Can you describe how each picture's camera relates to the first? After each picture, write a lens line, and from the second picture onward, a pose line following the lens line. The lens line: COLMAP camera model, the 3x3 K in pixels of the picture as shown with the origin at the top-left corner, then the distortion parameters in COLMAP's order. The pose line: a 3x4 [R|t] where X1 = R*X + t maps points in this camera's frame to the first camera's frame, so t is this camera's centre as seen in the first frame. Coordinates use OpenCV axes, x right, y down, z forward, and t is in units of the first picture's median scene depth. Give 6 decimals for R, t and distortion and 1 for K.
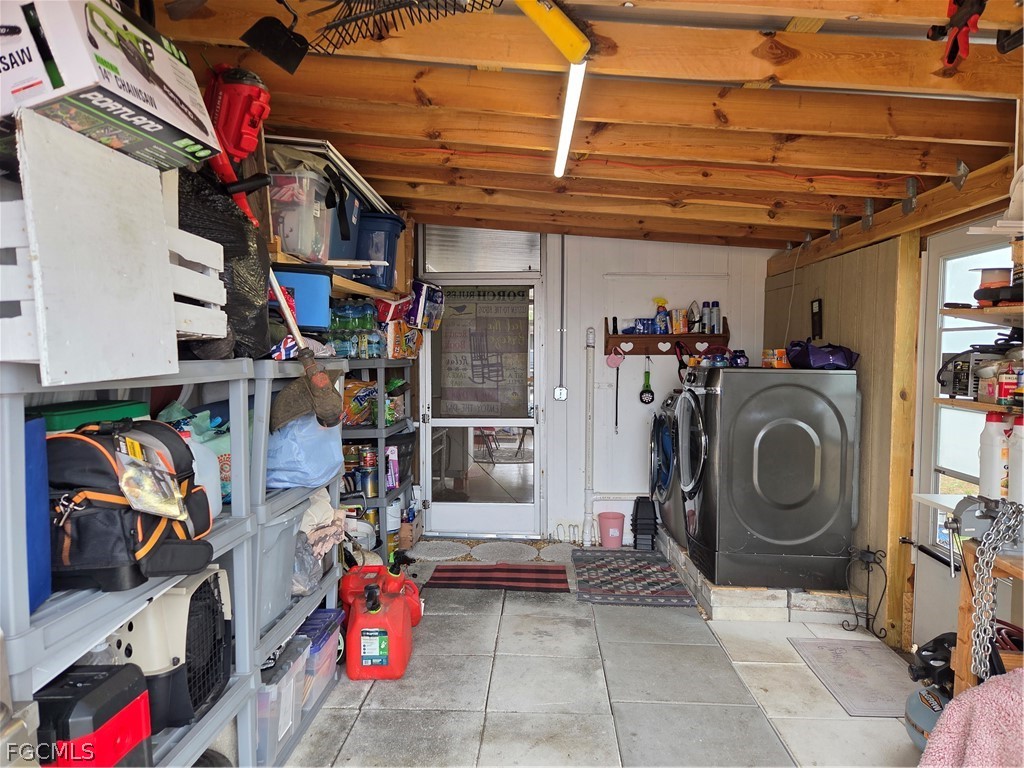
lens RADIAL K [[687.9, 0, 511.2], [0, 687.9, 379.7], [0, 0, 1]] dist [0.060688, -0.031109]
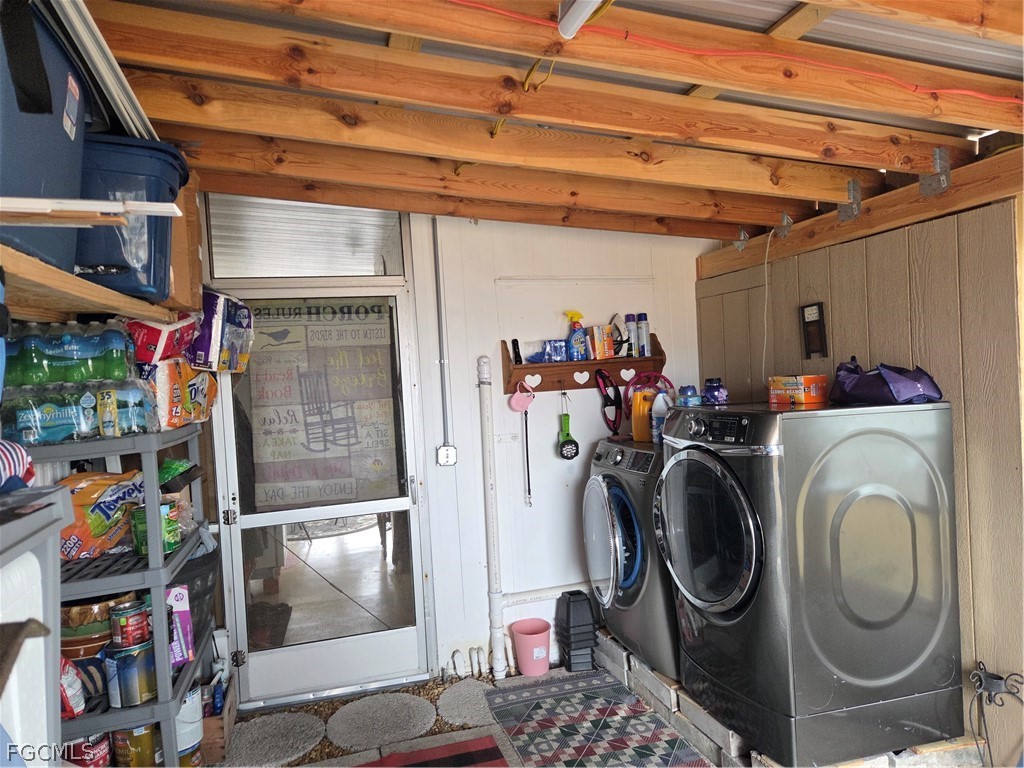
lens RADIAL K [[687.9, 0, 507.4], [0, 687.9, 389.7], [0, 0, 1]] dist [0.060688, -0.031109]
pose [[0.947838, -0.061885, 0.312689, -0.081531], [0.068798, 0.997569, -0.011113, -0.033984], [-0.311241, 0.032046, 0.949791, 0.356163]]
